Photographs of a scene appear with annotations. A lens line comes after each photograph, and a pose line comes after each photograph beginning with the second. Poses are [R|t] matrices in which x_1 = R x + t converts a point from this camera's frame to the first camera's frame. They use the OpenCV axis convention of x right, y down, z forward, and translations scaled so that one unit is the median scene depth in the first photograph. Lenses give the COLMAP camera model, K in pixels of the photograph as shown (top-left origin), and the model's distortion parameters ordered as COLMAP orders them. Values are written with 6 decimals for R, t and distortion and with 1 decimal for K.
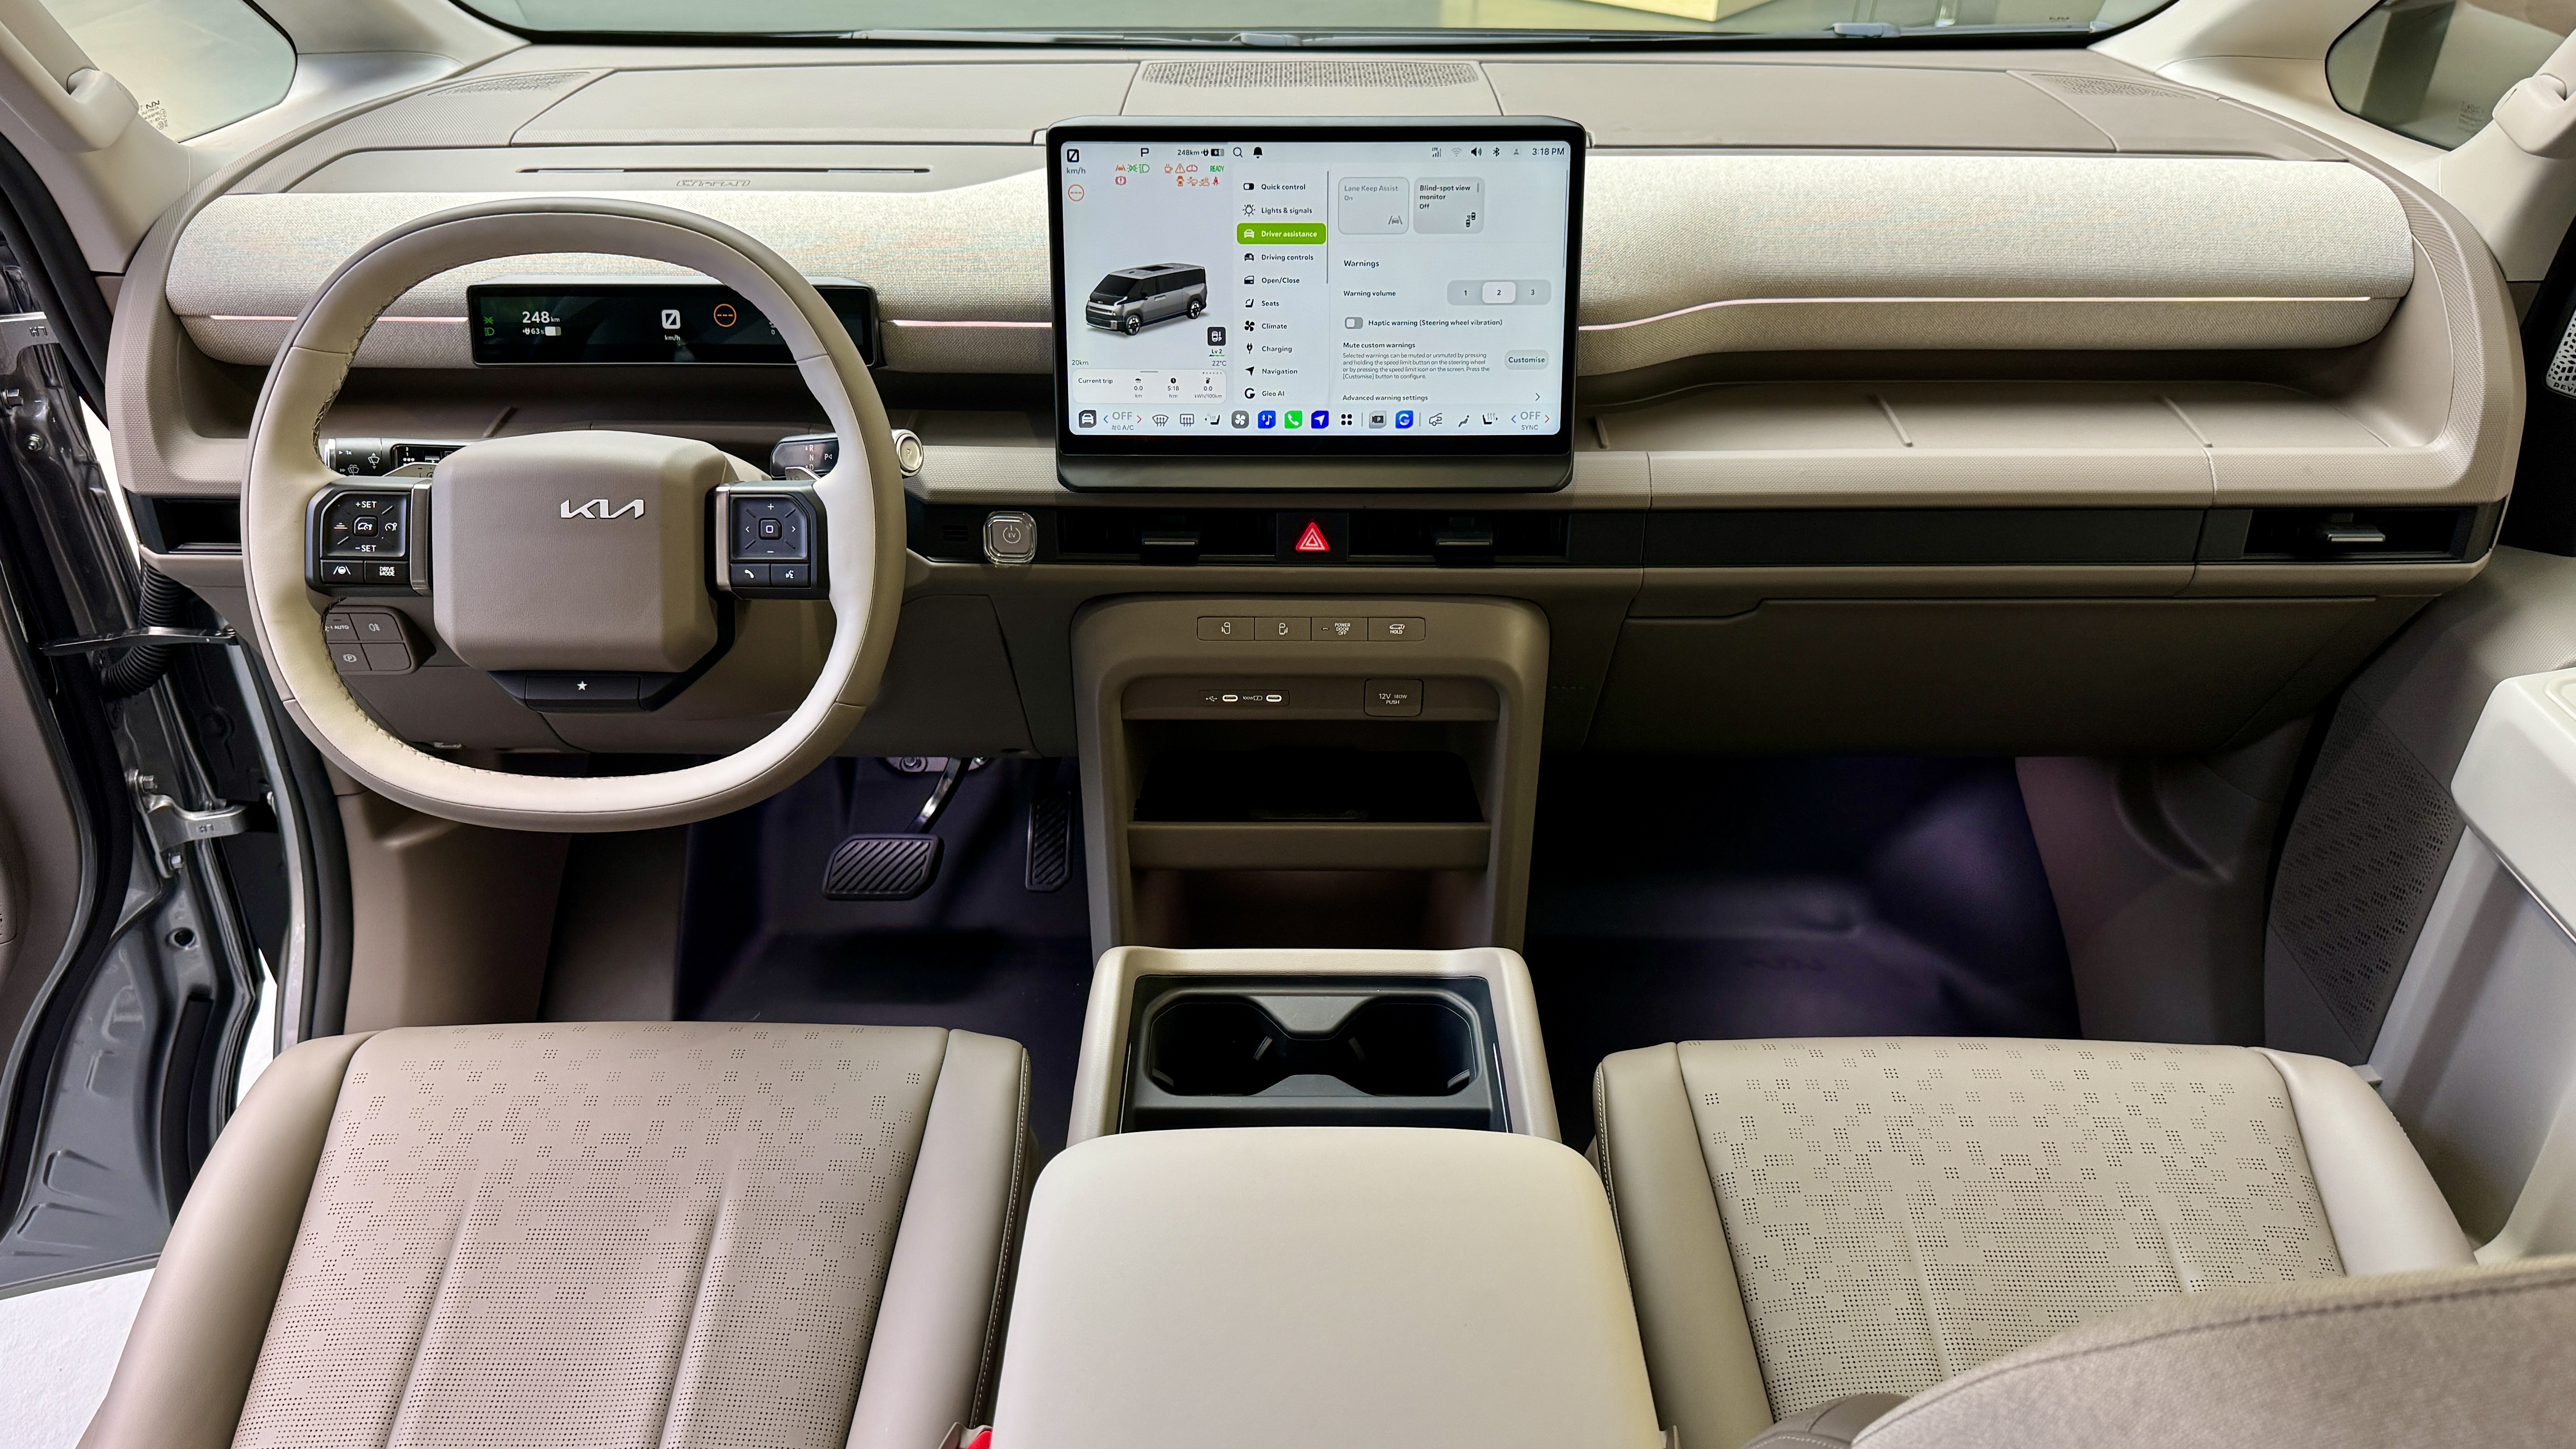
lens RADIAL K [[1781.0, 0, 1293.3], [0, 1781.0, 693.5], [0, 0, 1]] dist [0.154601, -0.312192]
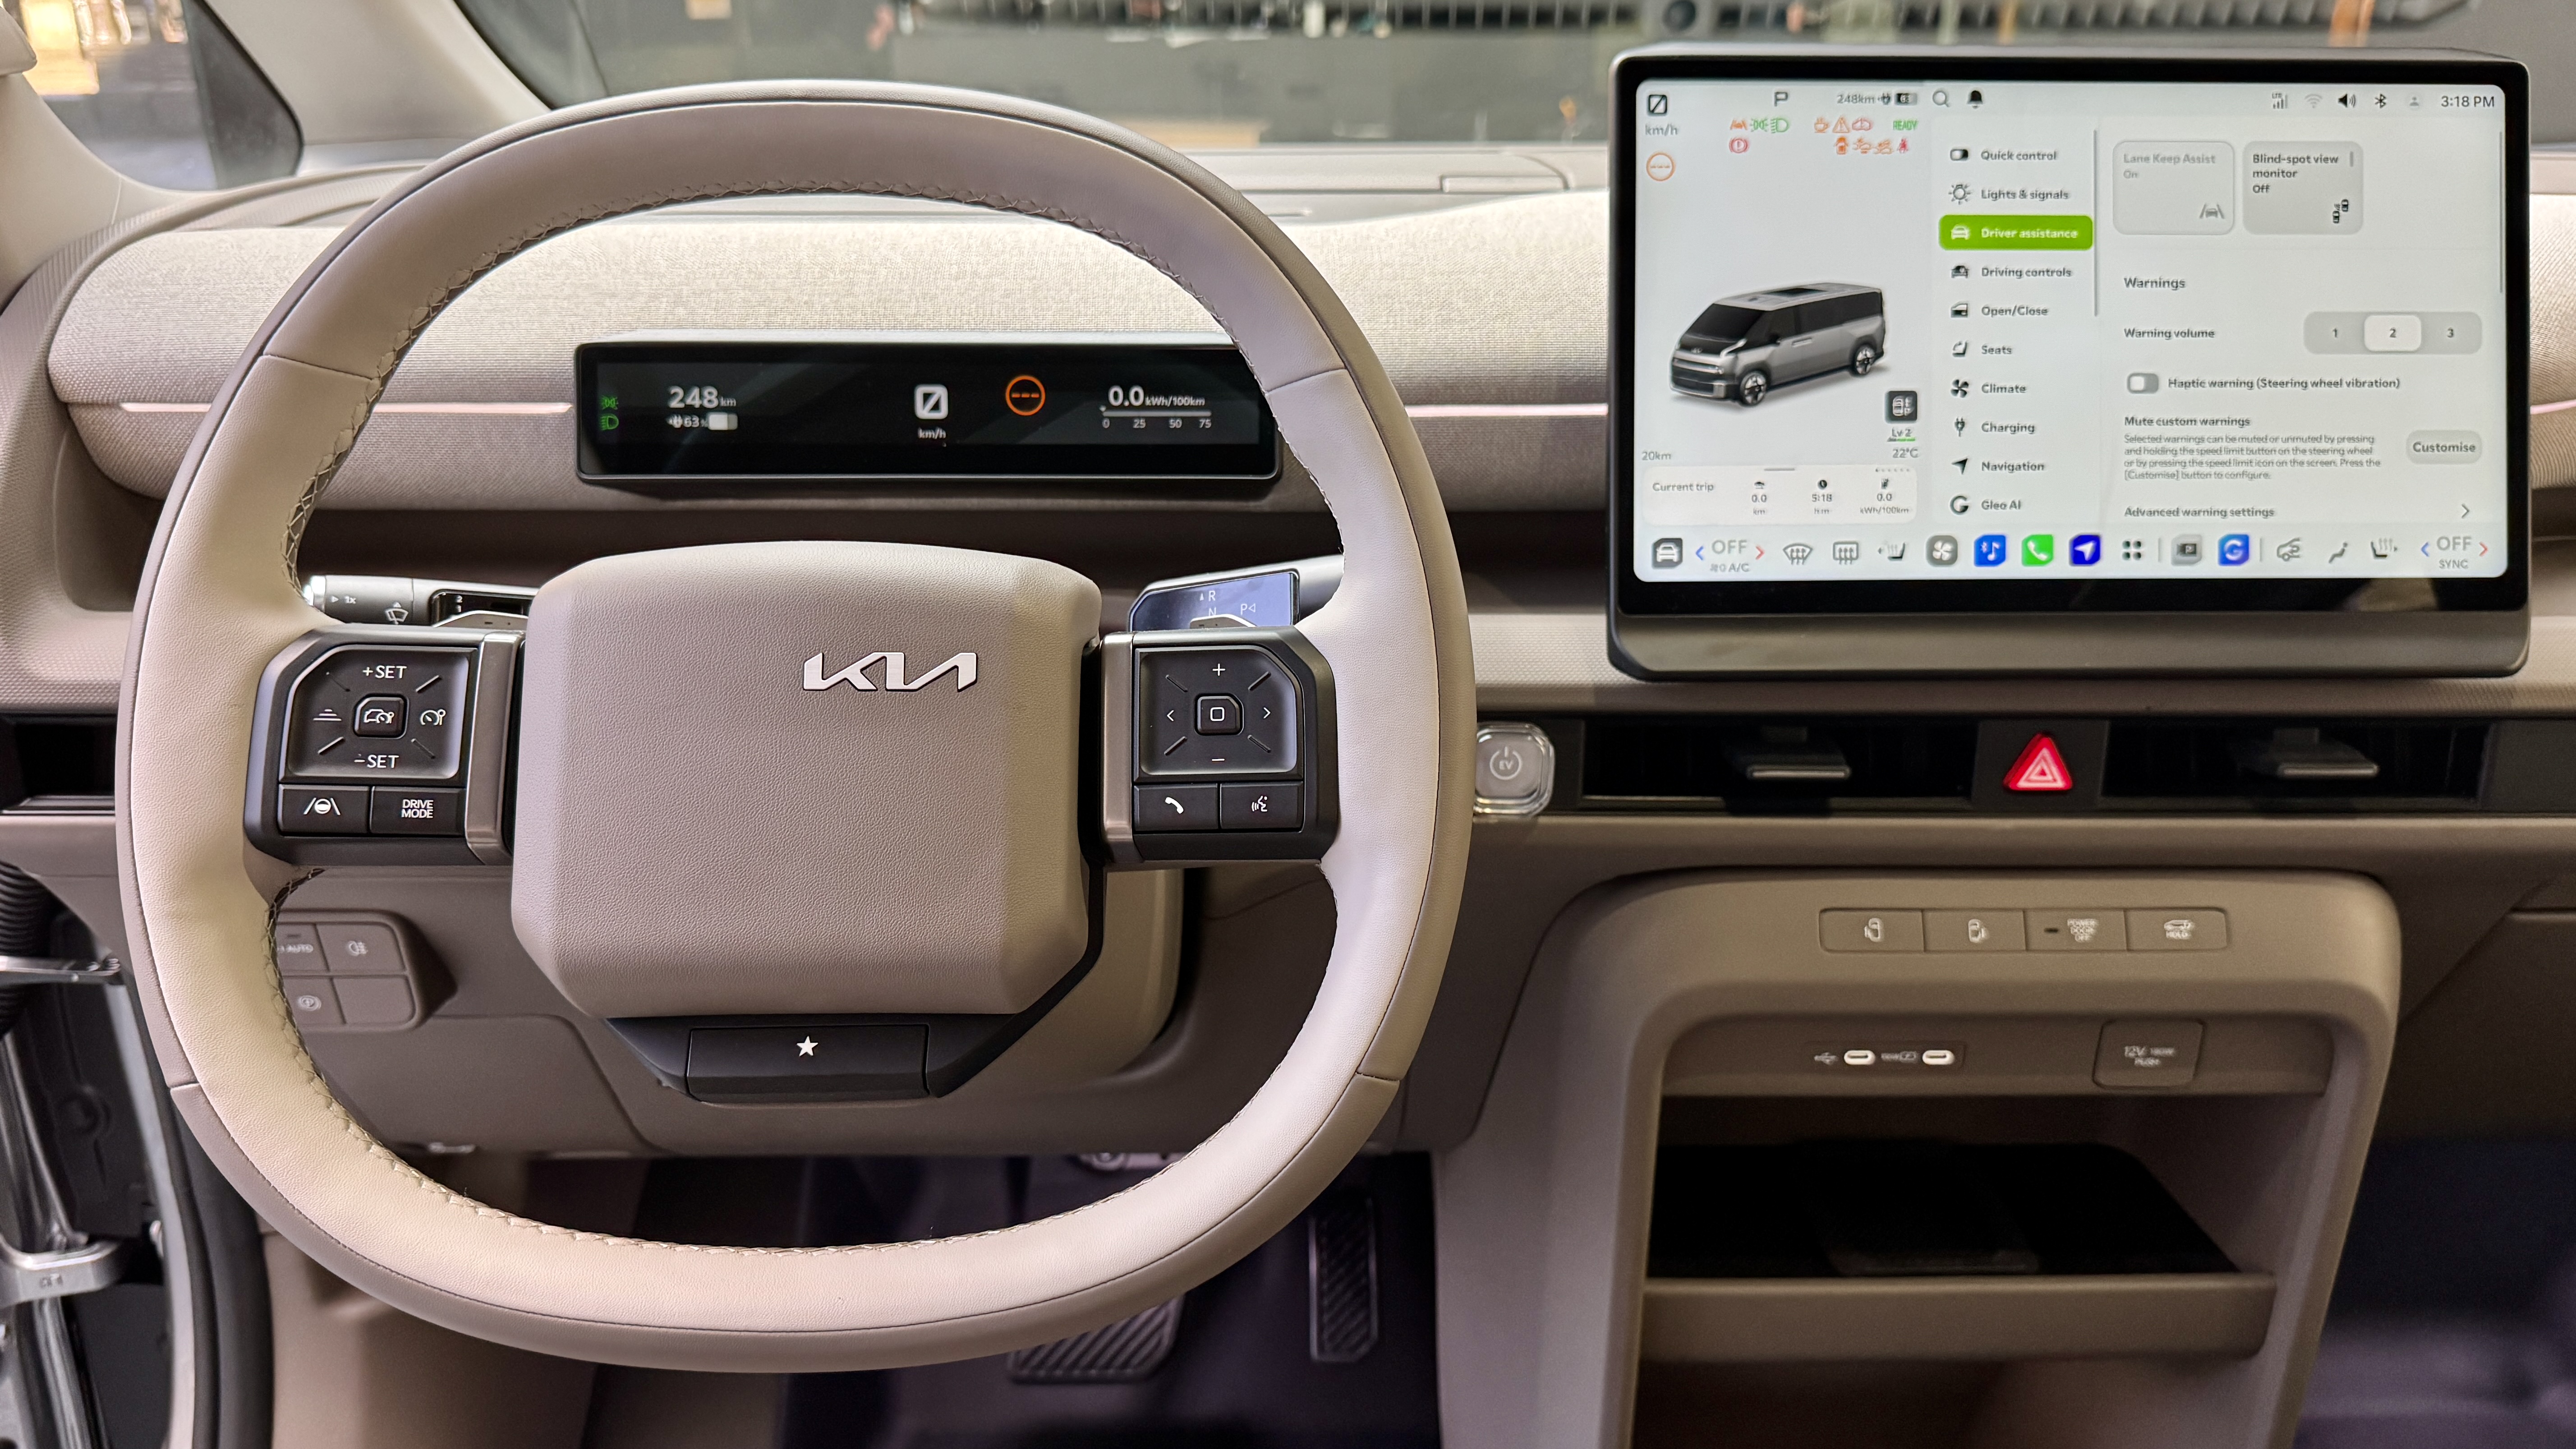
lens RADIAL K [[1781.0, 0, 1293.3], [0, 1781.0, 693.5], [0, 0, 1]] dist [0.154601, -0.312192]
pose [[0.999297, -0.003715, 0.037311, -0.257729], [0.010845, 0.981188, -0.192750, -0.002207], [-0.035893, 0.193019, 0.980538, 0.465111]]
